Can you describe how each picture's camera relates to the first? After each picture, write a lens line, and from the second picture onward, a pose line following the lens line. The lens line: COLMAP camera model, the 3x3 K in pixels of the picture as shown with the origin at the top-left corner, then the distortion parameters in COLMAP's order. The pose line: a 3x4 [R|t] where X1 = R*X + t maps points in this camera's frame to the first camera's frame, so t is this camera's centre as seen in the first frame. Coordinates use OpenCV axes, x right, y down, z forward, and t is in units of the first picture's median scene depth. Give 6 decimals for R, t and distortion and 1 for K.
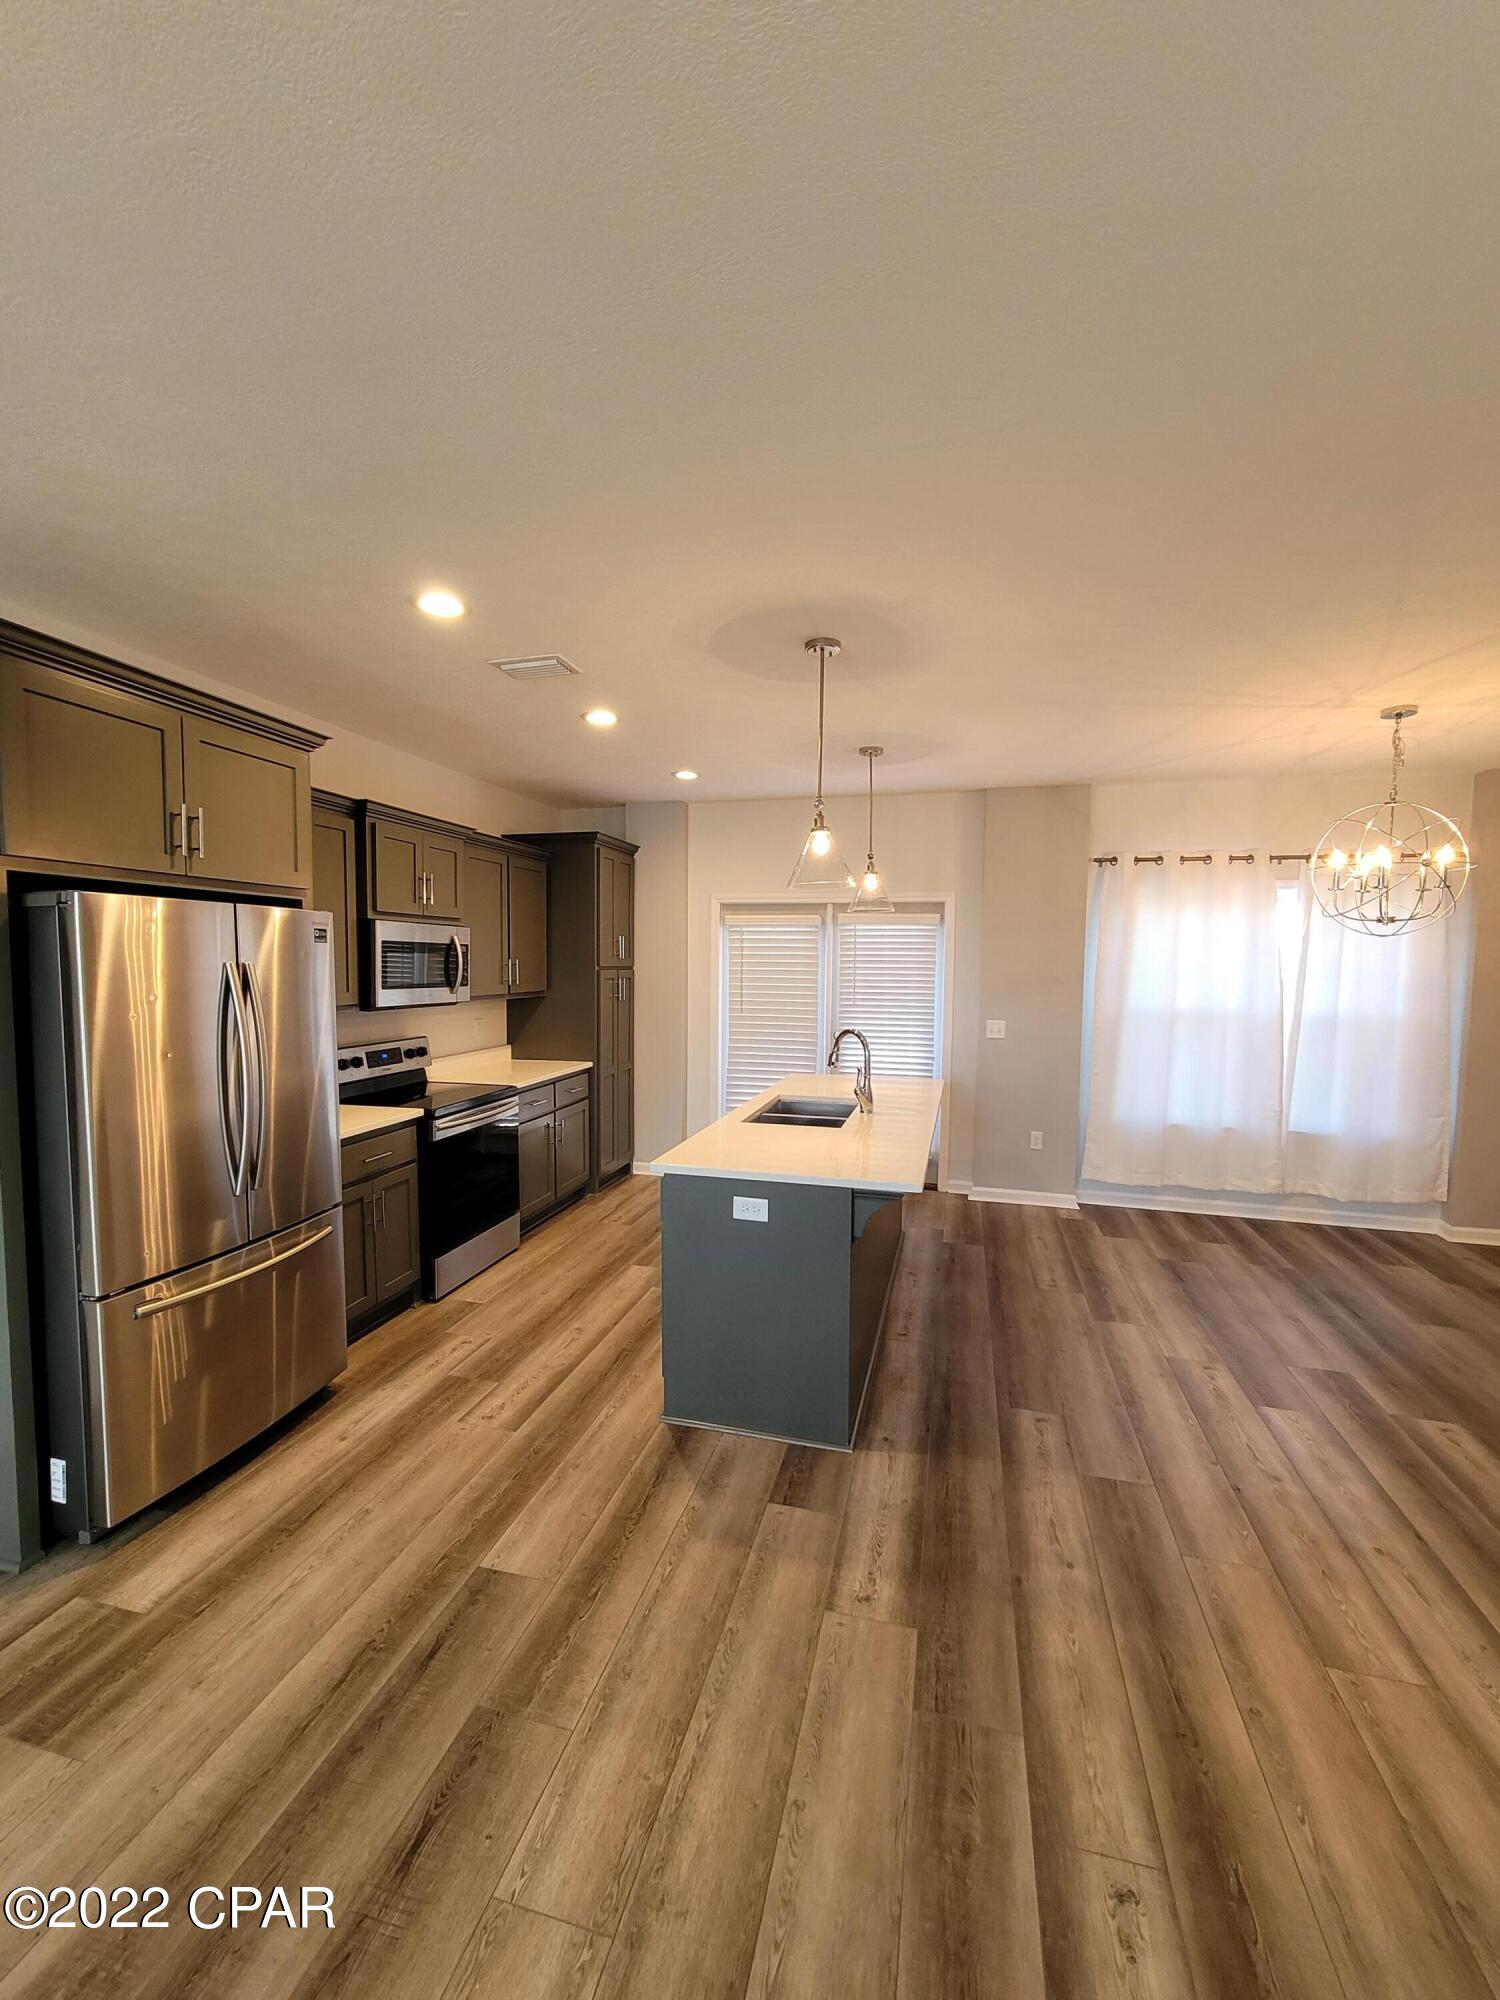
lens RADIAL K [[818.1, 0, 745.2], [0, 818.1, 1012.1], [0, 0, 1]] dist [-0.001605, 0.001661]
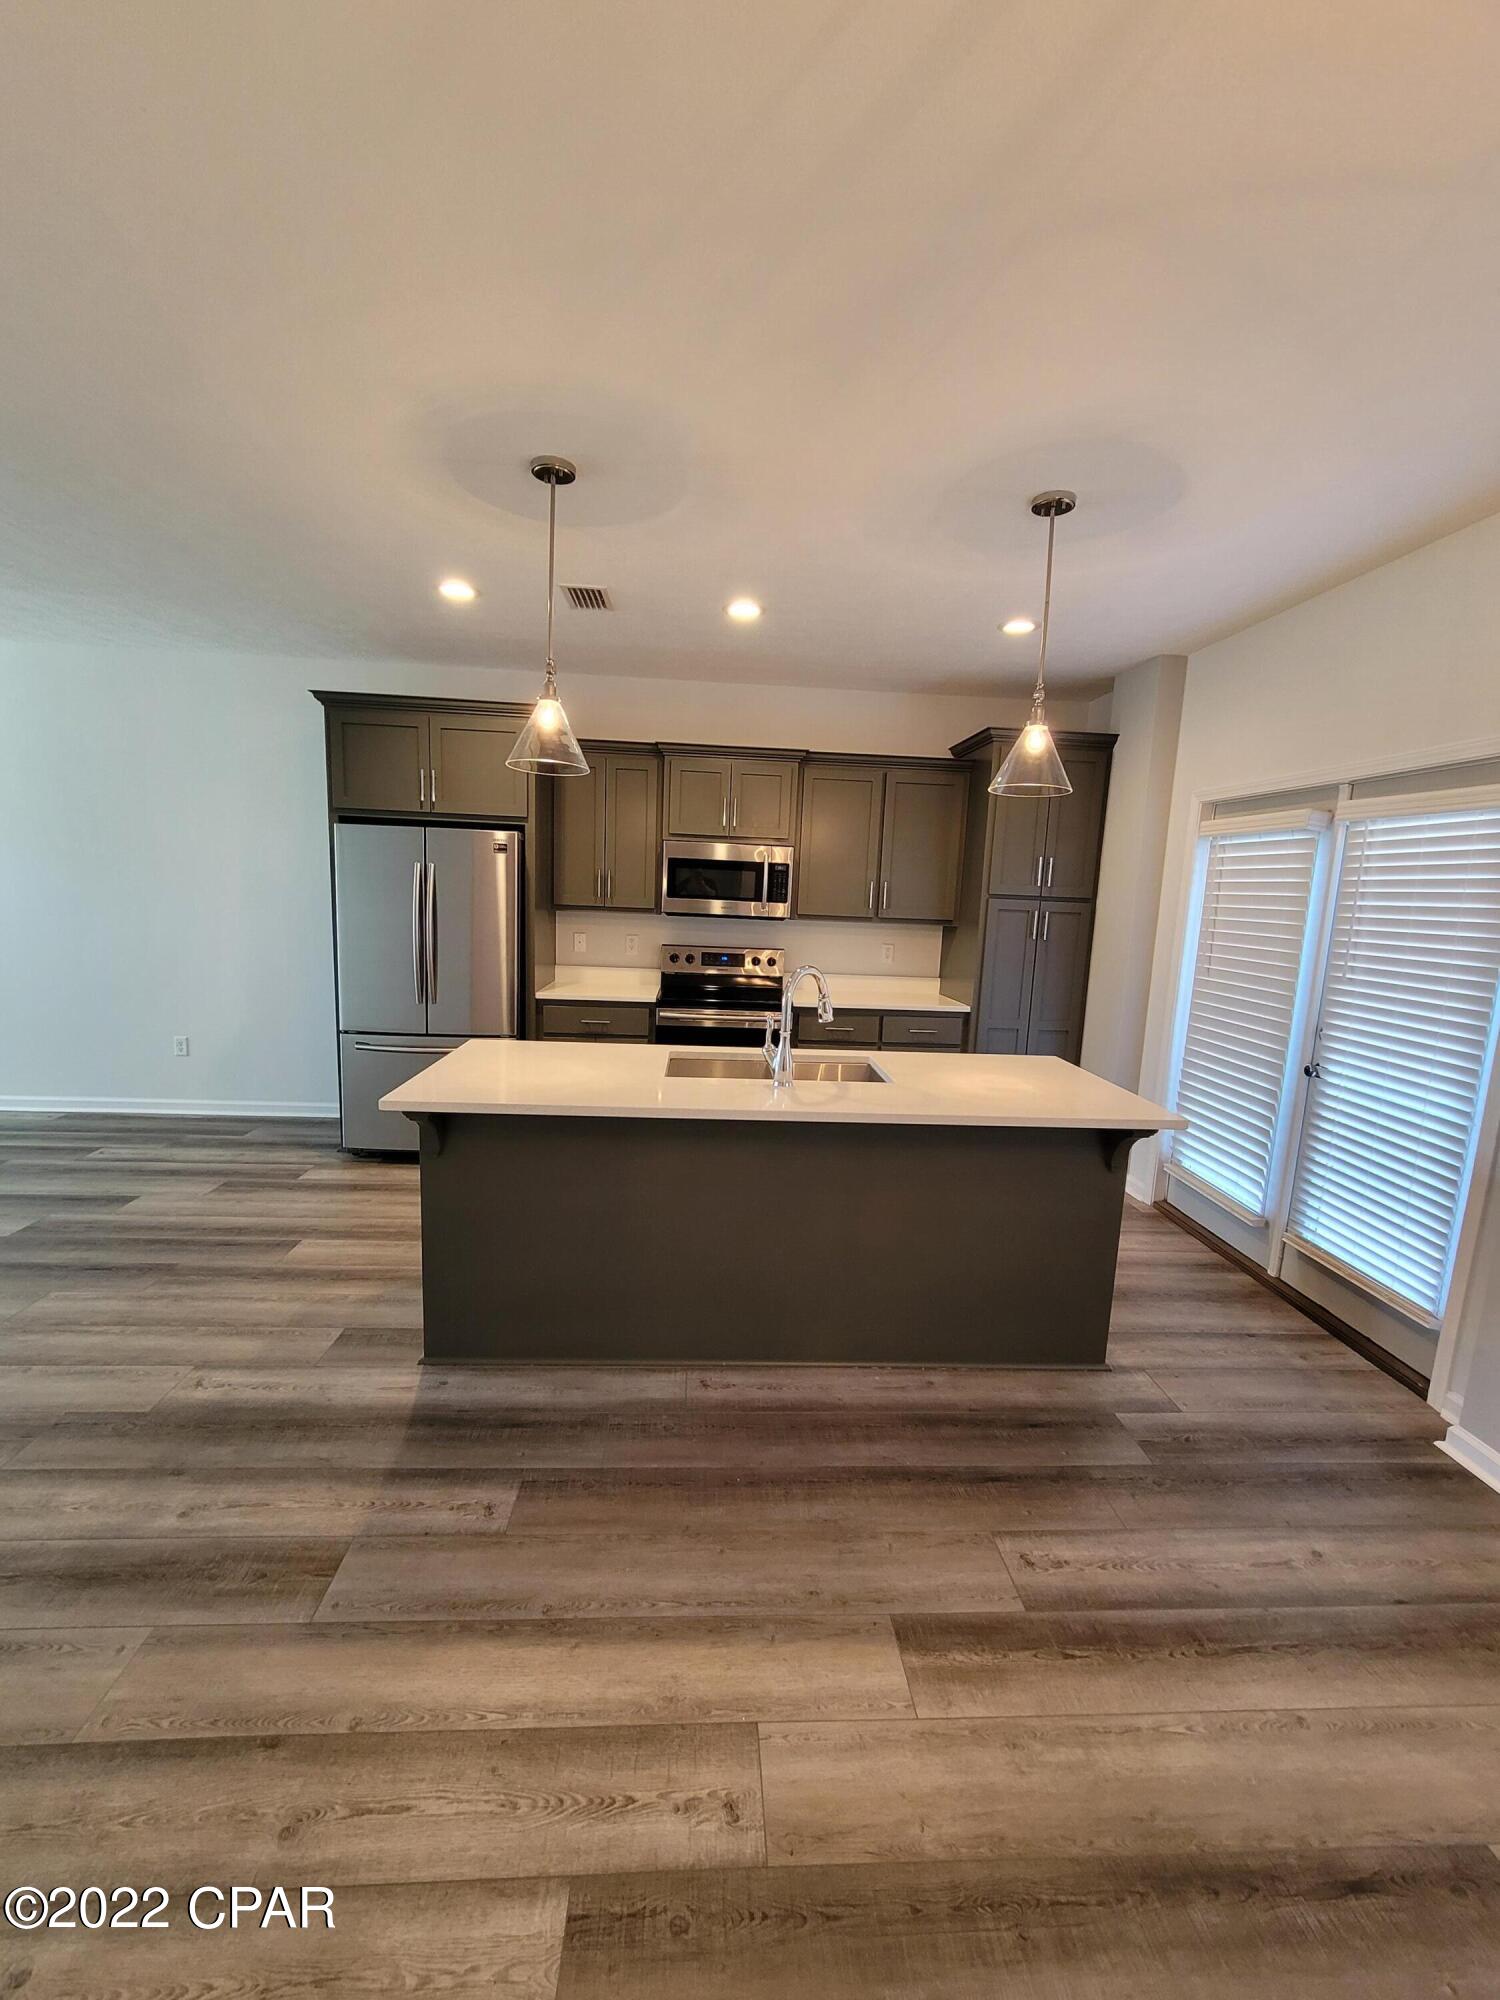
lens RADIAL K [[818.1, 0, 745.4], [0, 818.1, 1014.2], [0, 0, 1]] dist [-0.001605, 0.001661]
pose [[0.311197, 0.150280, -0.938388, 0.799155], [-0.099658, 0.987134, 0.125037, -0.021619], [0.945106, 0.054607, 0.322170, 0.749773]]
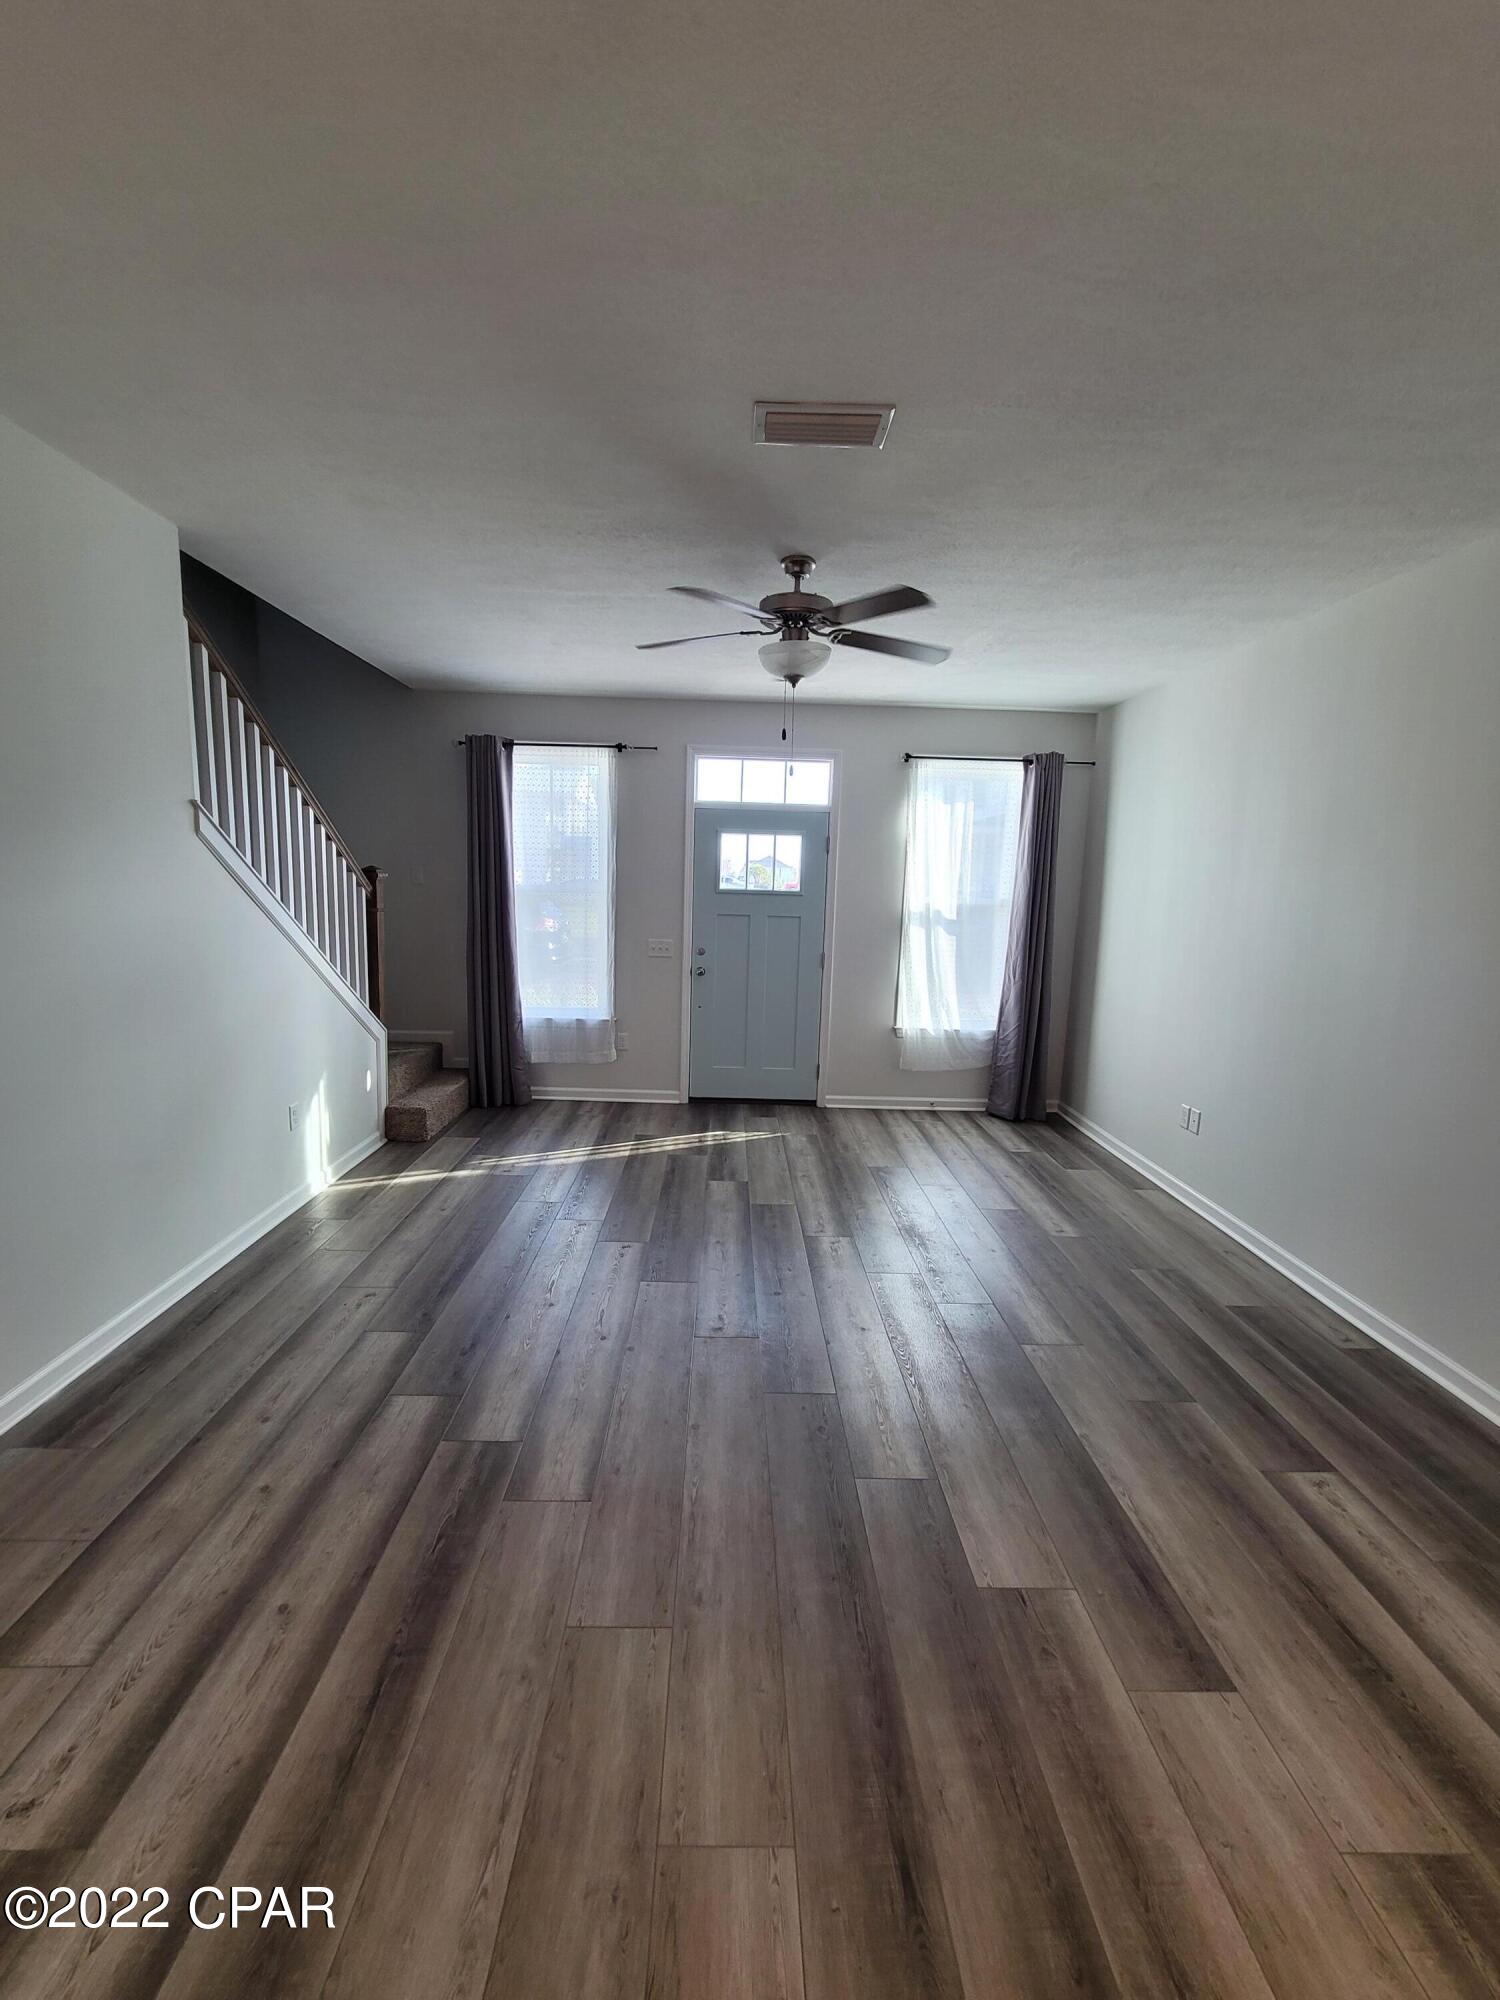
lens RADIAL K [[818.1, 0, 748.2], [0, 818.1, 995.5], [0, 0, 1]] dist [-0.001605, 0.001661]
pose [[-0.960601, -0.004655, -0.277892, 0.005064], [-0.062281, 0.978038, 0.198905, -0.030545], [0.270863, 0.208376, -0.939794, 0.639667]]
